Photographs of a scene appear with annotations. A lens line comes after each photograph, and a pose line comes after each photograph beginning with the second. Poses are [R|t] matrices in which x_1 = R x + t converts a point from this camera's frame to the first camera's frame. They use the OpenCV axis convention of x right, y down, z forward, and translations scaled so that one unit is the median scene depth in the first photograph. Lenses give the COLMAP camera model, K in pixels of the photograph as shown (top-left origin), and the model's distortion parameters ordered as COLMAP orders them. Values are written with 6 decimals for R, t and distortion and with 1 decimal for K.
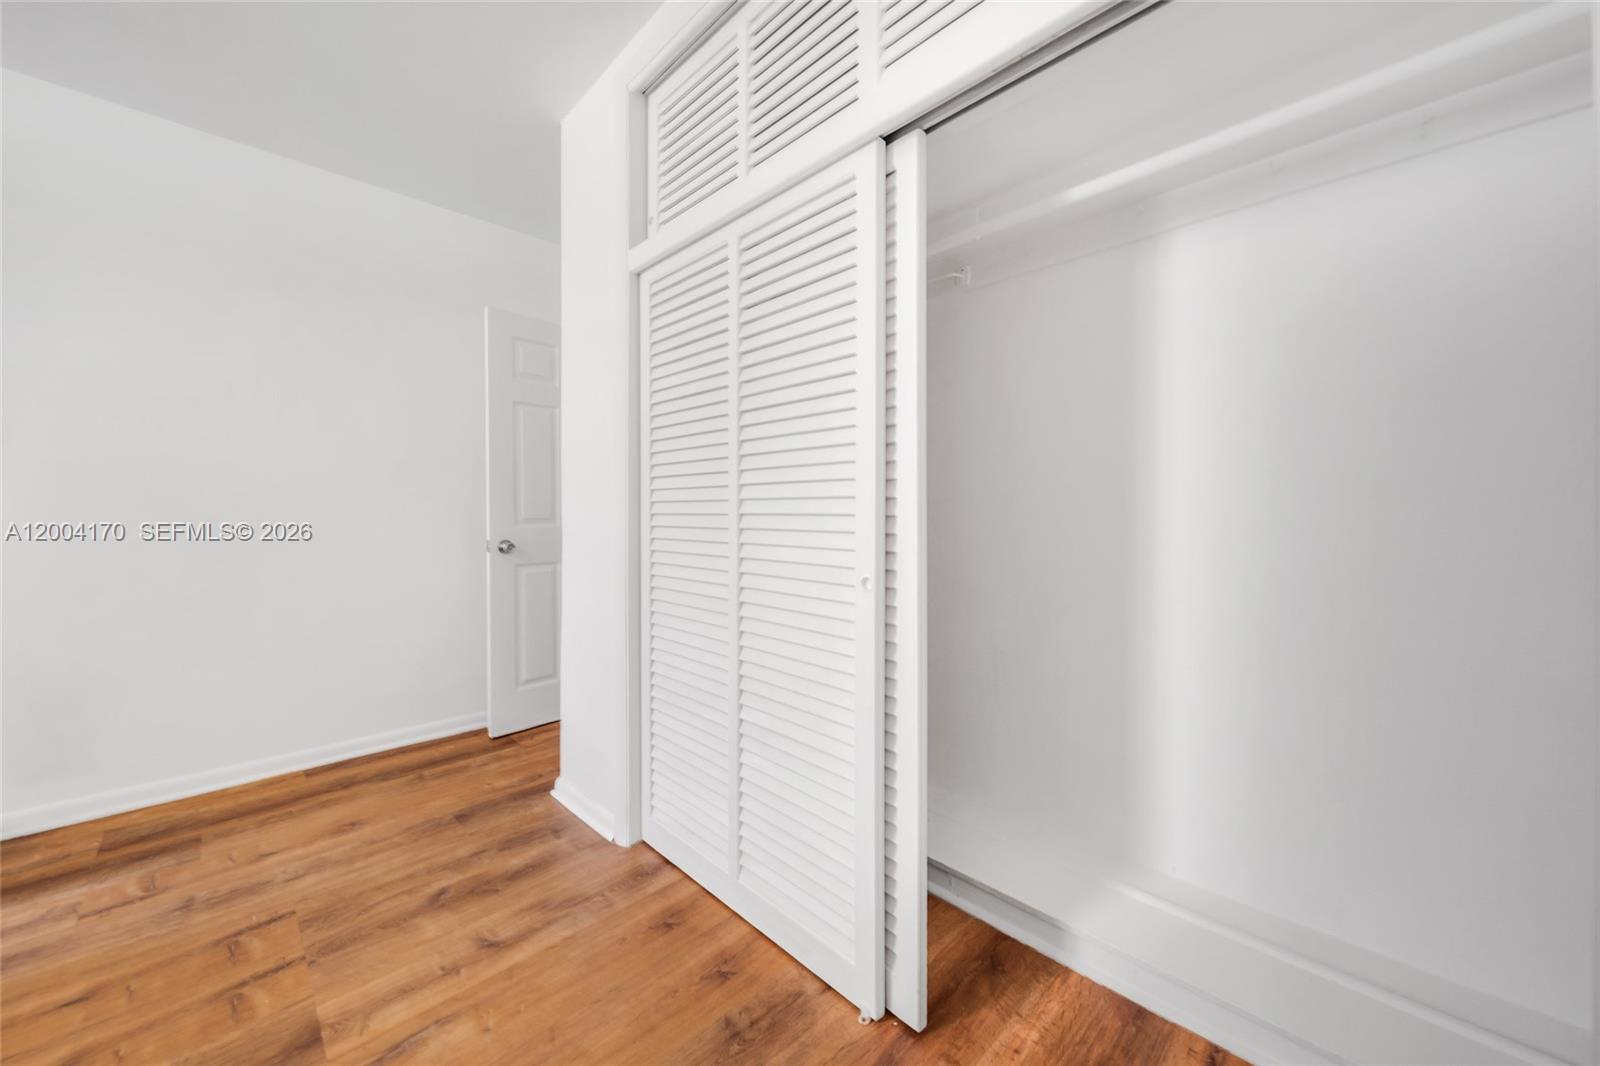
lens RADIAL K [[568.6, 0, 795.4], [0, 568.6, 523.5], [0, 0, 1]] dist [-0.010277, -0.000283]
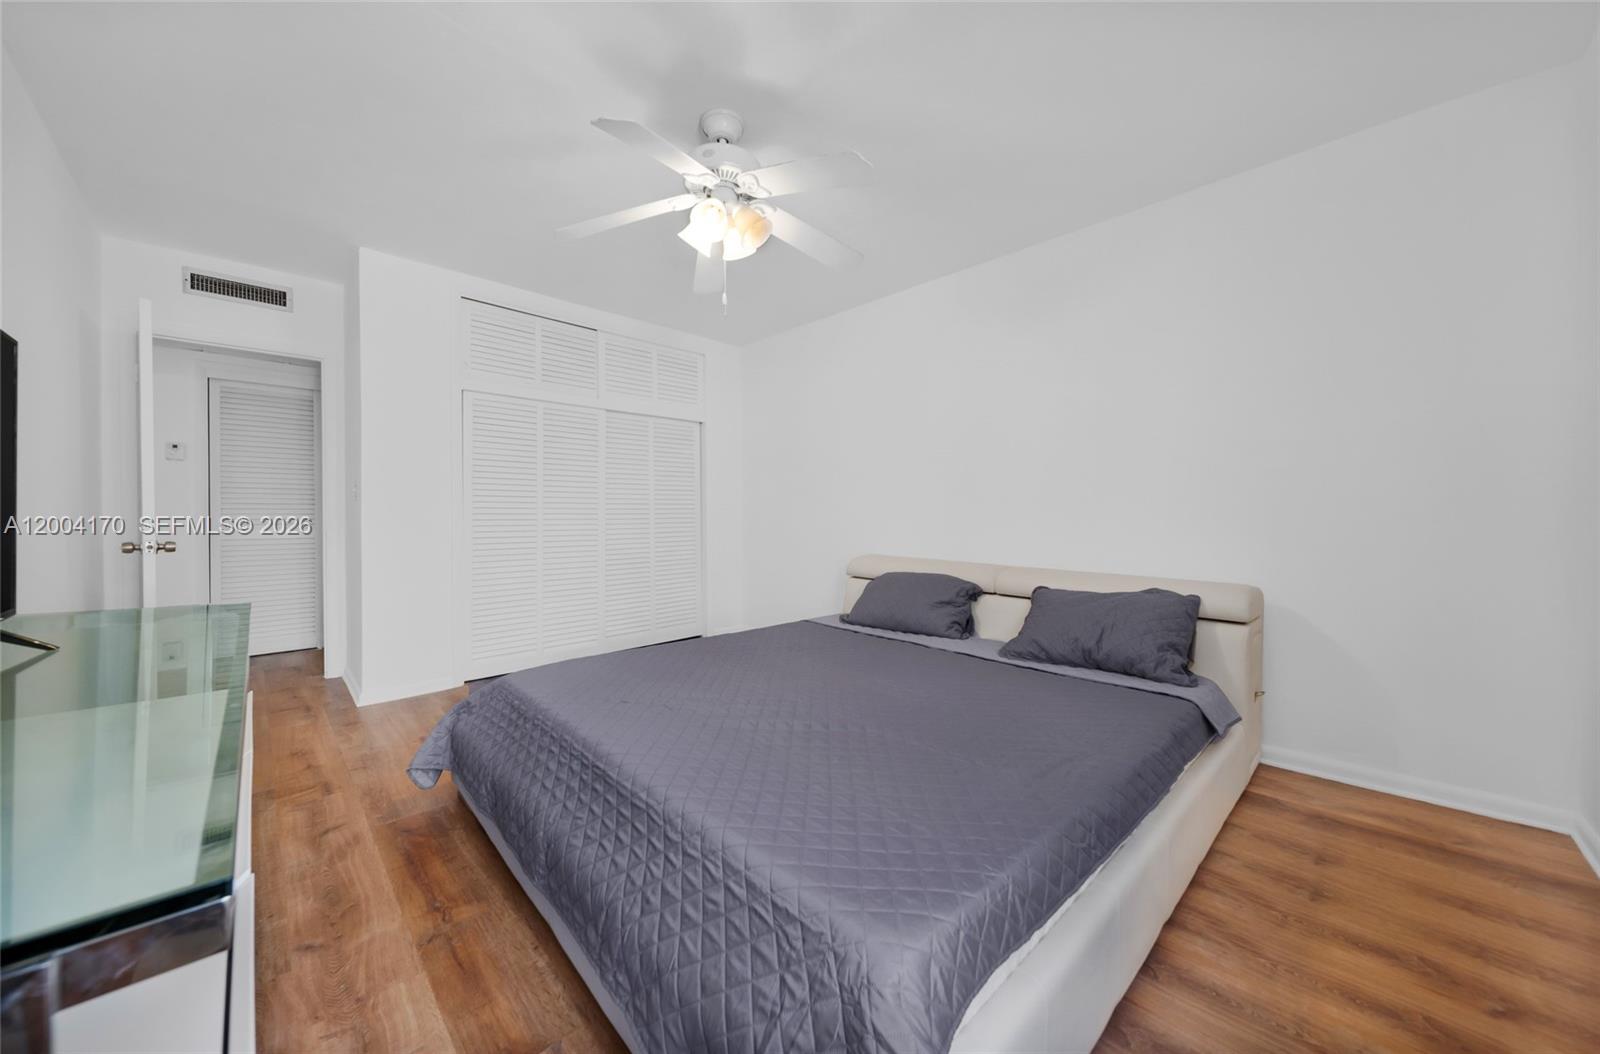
lens RADIAL K [[613.2, 0, 800.0], [0, 613.2, 527.0], [0, 0, 1]] dist [-0.000858, -0.000107]
pose [[0.057194, -0.009371, 0.998319, -2.443655], [0.021598, 0.999734, 0.008147, 0.037953], [-0.998129, 0.021095, 0.057381, -0.269027]]
